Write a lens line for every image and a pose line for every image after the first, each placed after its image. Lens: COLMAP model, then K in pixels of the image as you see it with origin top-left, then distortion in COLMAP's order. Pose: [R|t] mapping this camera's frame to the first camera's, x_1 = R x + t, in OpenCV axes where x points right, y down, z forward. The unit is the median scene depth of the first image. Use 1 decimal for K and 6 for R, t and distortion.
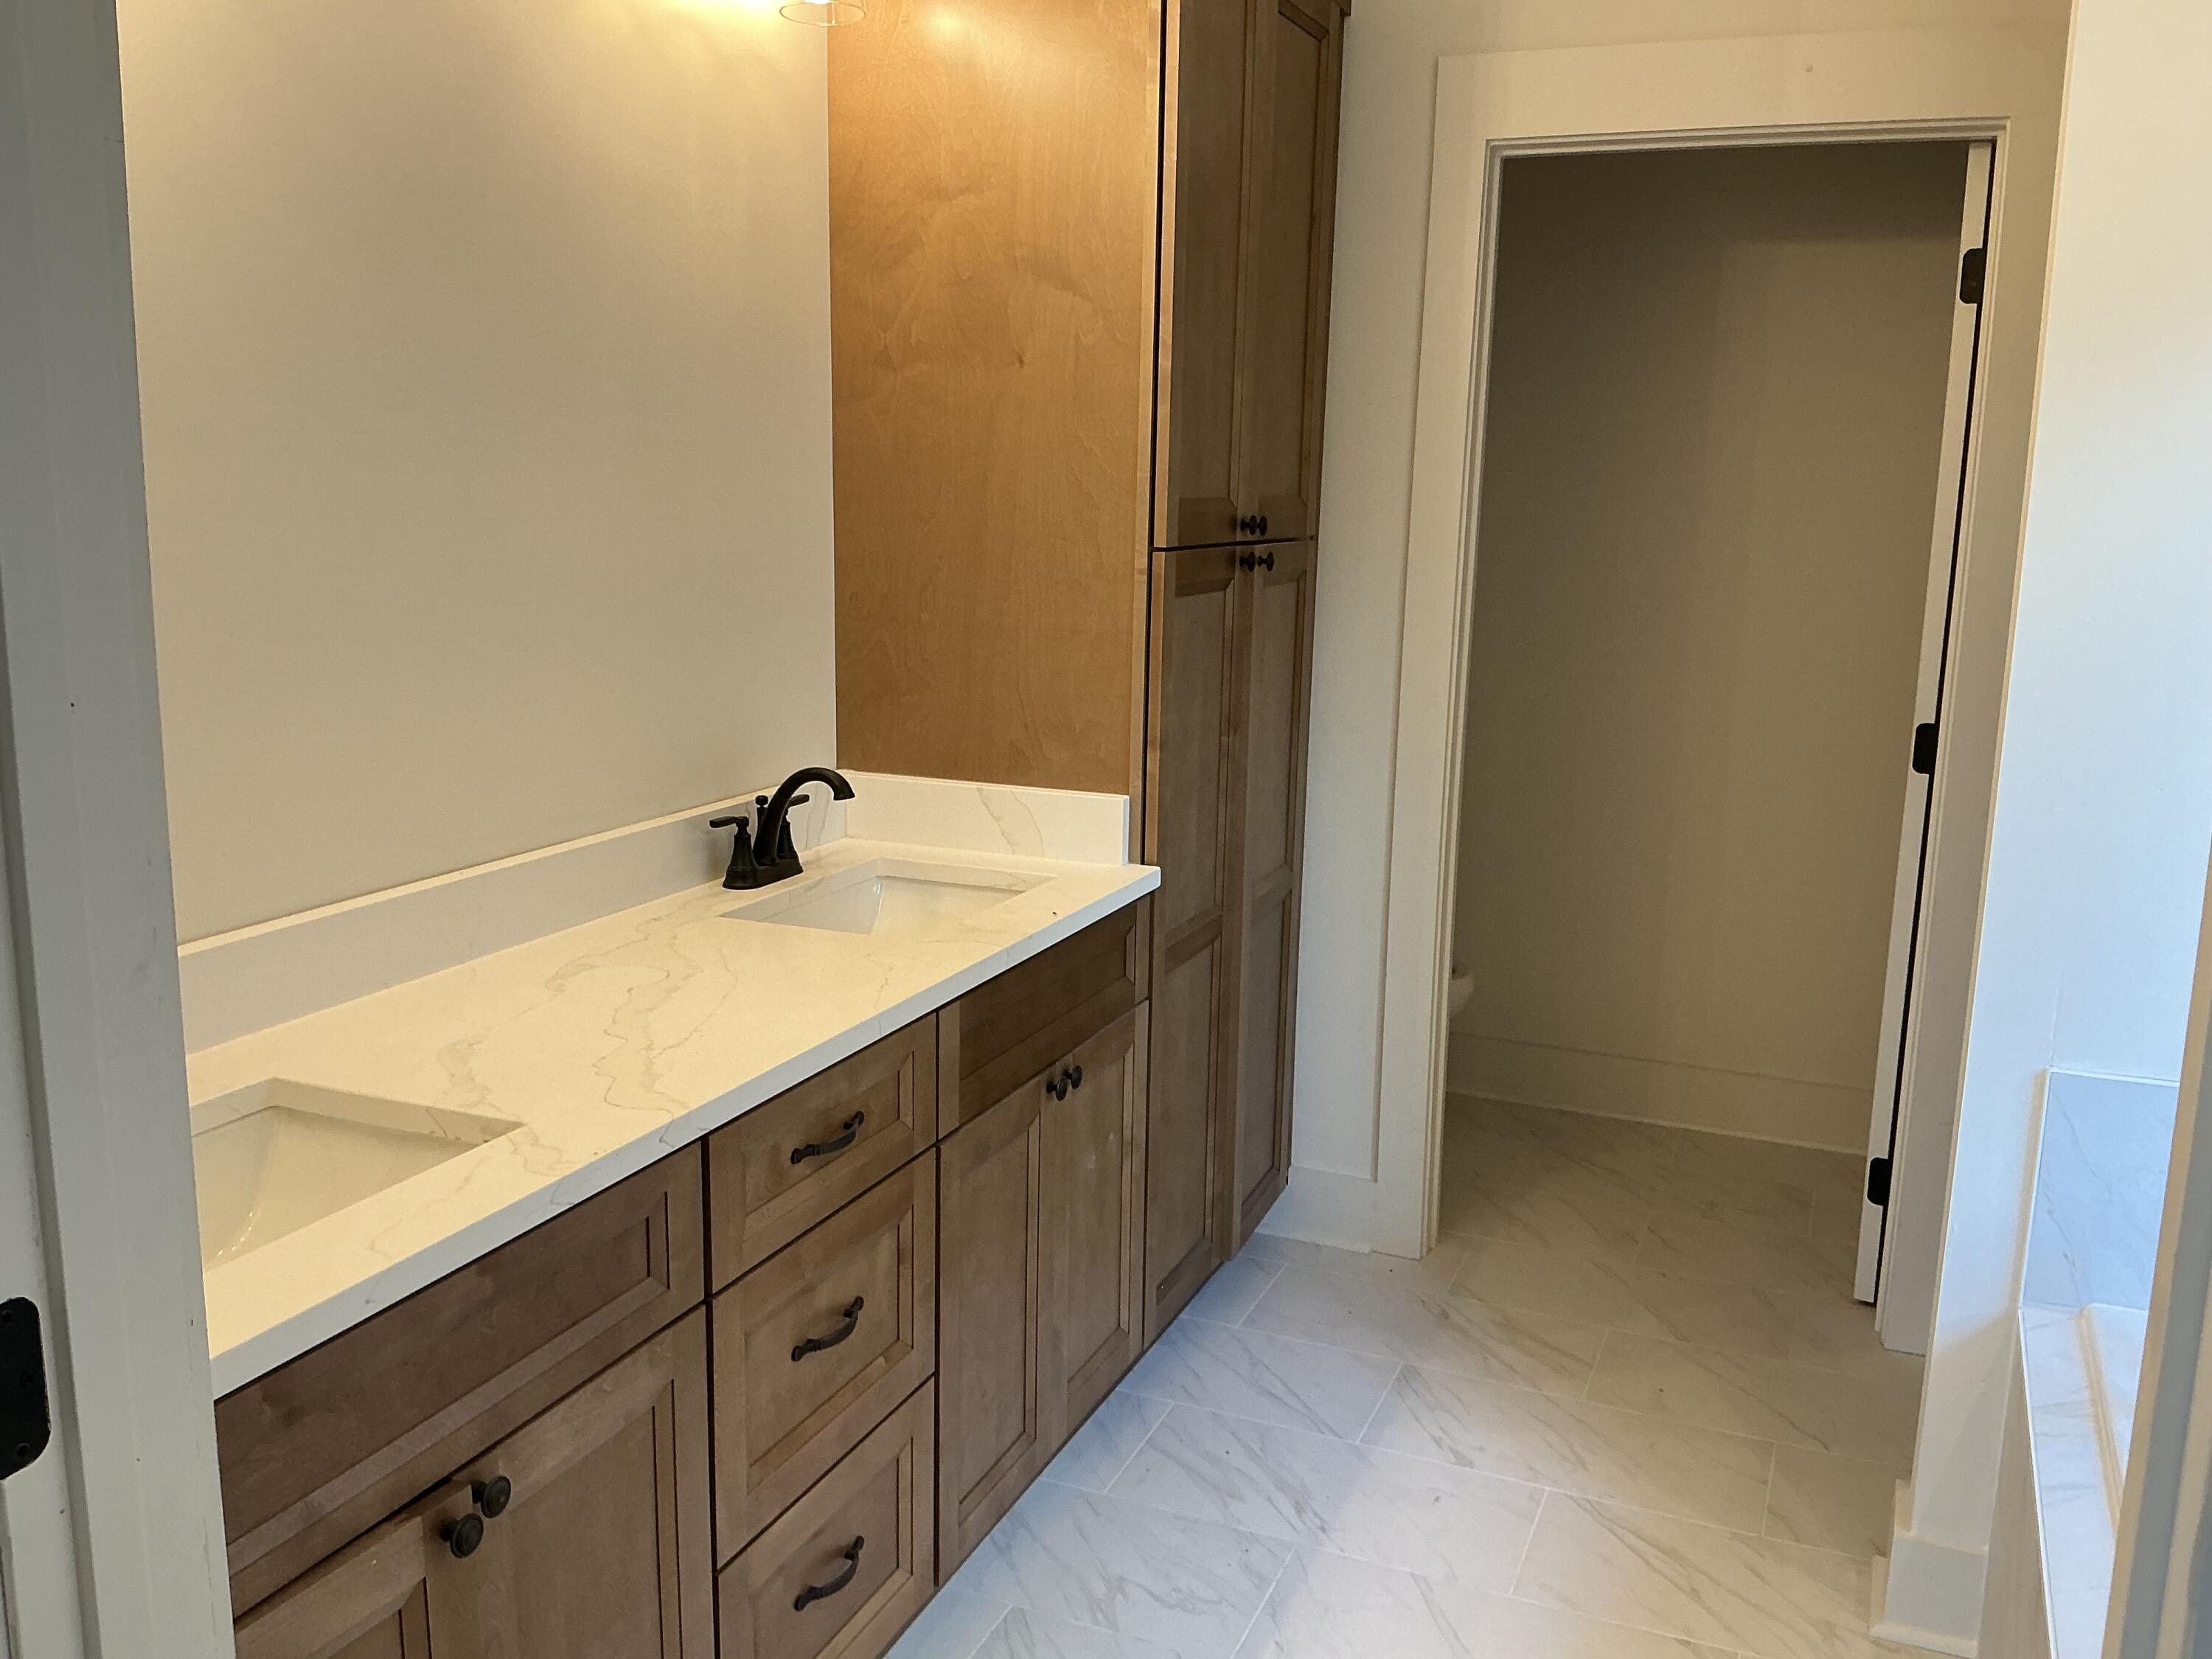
lens RADIAL K [[1857.7, 0, 1099.2], [0, 1857.7, 832.1], [0, 0, 1]] dist [0.106260, -0.209590]
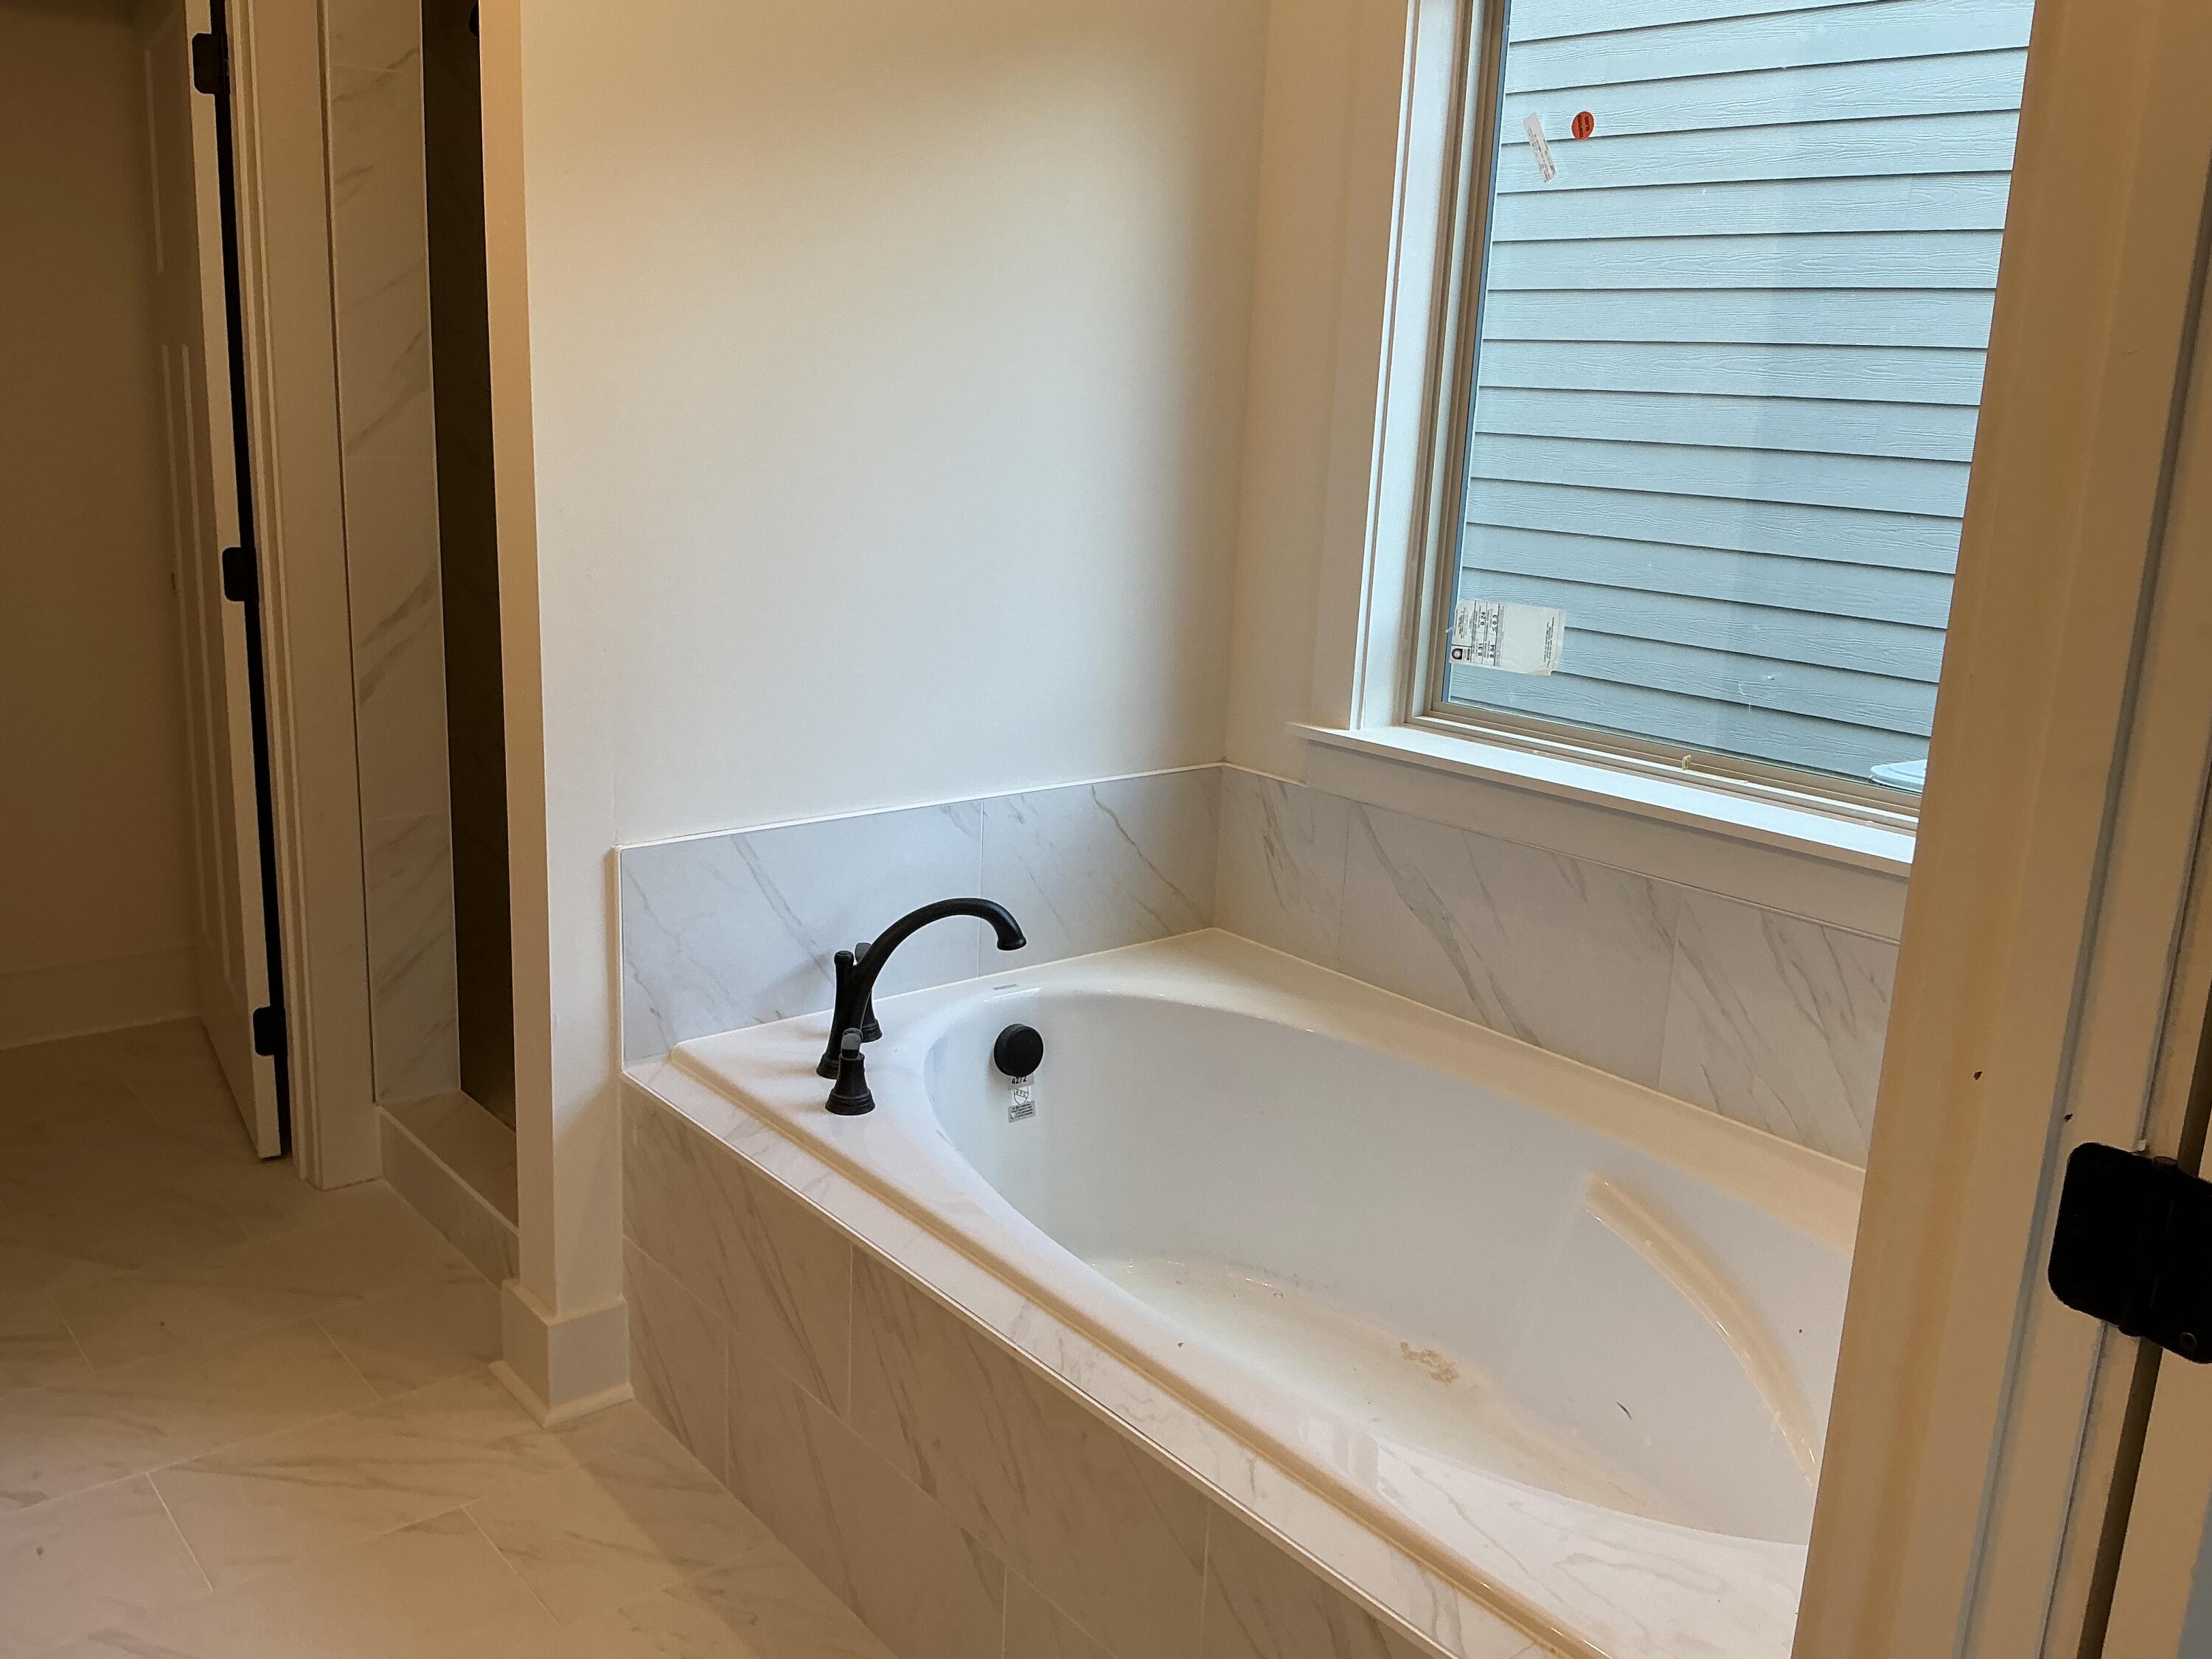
lens RADIAL K [[1857.7, 0, 1098.4], [0, 1857.7, 834.7], [0, 0, 1]] dist [0.106260, -0.209590]
pose [[0.462243, -0.214681, 0.860374, -0.252803], [0.136367, 0.975920, 0.170247, -0.022748], [-0.876205, 0.038632, 0.480387, 0.214231]]
